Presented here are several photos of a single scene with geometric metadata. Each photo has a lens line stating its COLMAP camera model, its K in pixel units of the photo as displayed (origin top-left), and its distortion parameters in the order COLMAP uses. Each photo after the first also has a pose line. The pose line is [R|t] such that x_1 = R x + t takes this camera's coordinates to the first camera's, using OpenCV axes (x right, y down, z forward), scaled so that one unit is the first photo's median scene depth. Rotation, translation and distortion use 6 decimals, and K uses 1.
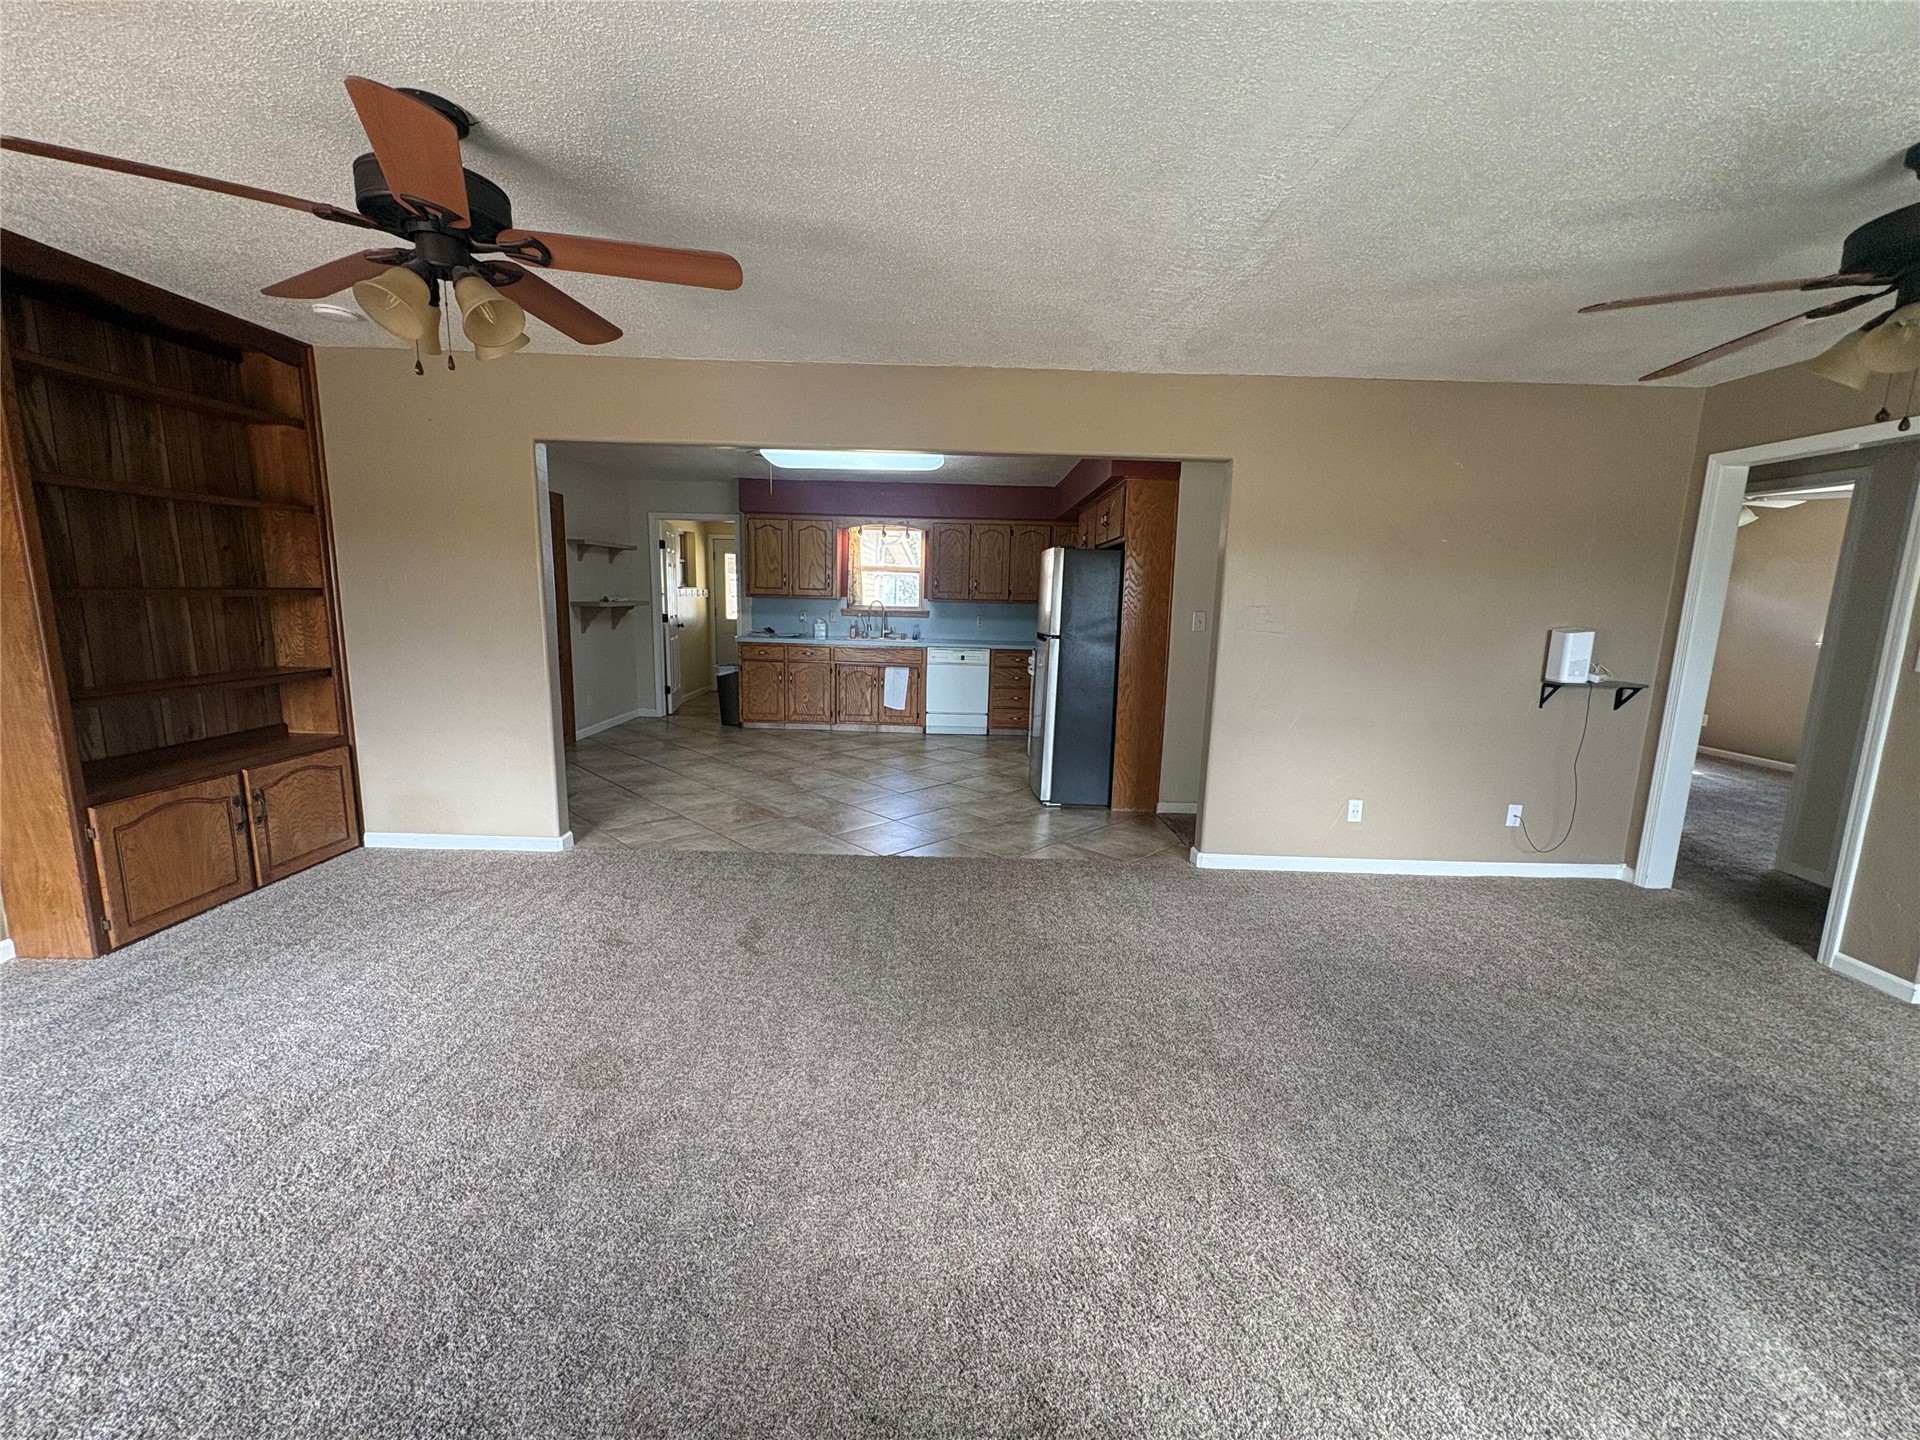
lens RADIAL K [[765.6, 0, 956.9], [0, 765.6, 719.3], [0, 0, 1]] dist [0.000409, 0.000440]
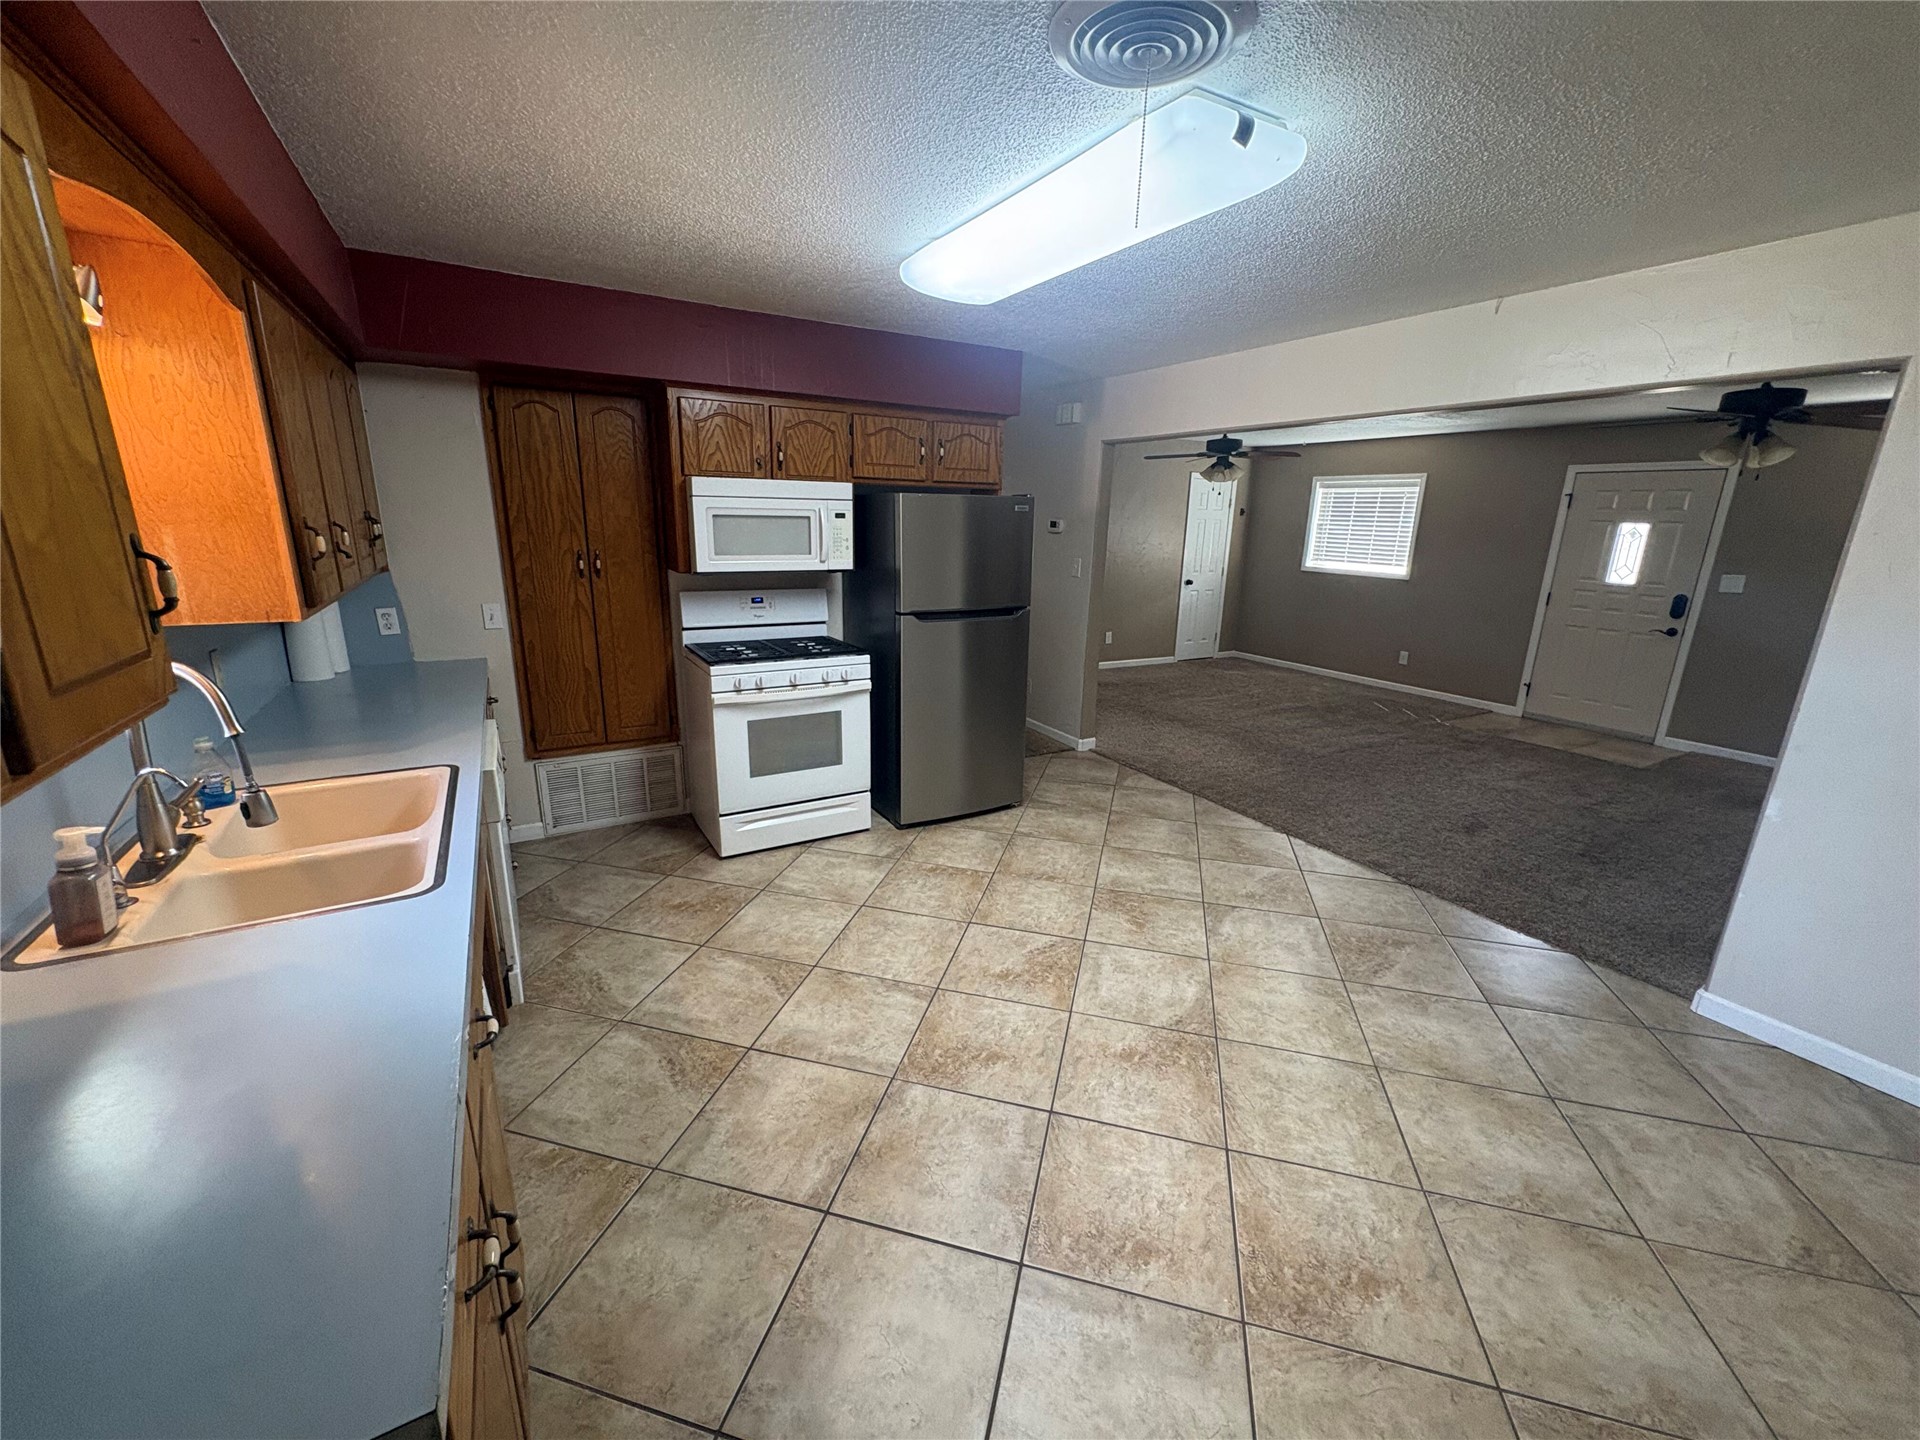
lens RADIAL K [[765.6, 0, 953.9], [0, 765.6, 719.9], [0, 0, 1]] dist [0.000409, 0.000440]
pose [[-0.498693, -0.263262, 0.825832, -0.365974], [0.102701, 0.928102, 0.357882, -0.199407], [-0.860673, 0.263287, -0.435801, 0.973036]]
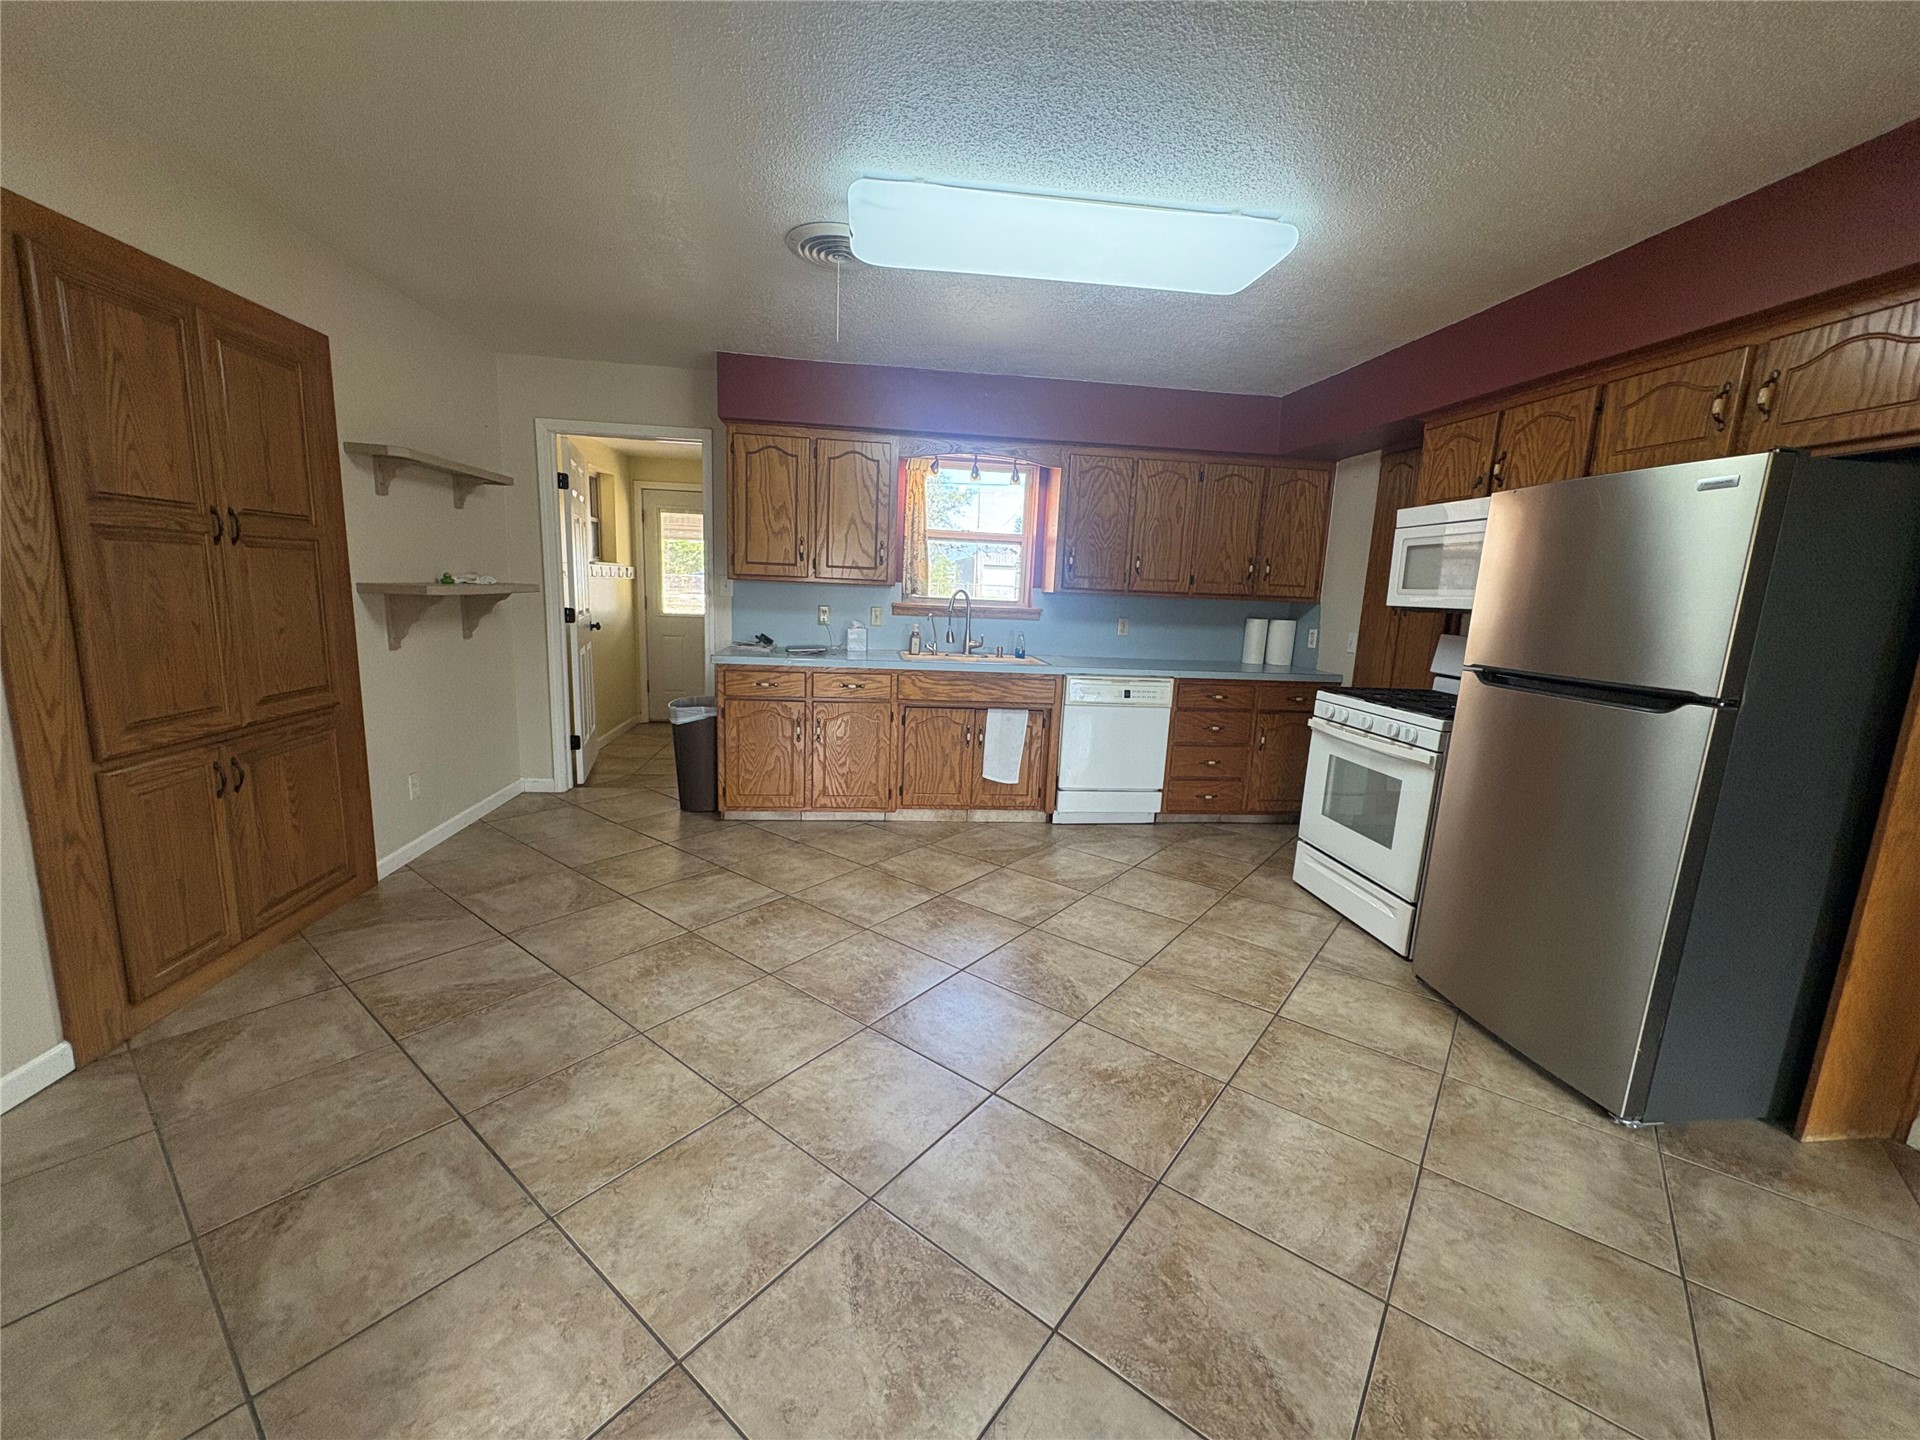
lens RADIAL K [[765.6, 0, 961.3], [0, 765.6, 719.6], [0, 0, 1]] dist [0.000409, 0.000440]
pose [[0.992274, -0.005233, 0.123959, -0.185490], [0.003279, 0.999867, 0.015965, -0.071141], [-0.124026, -0.015435, 0.992159, 0.454294]]
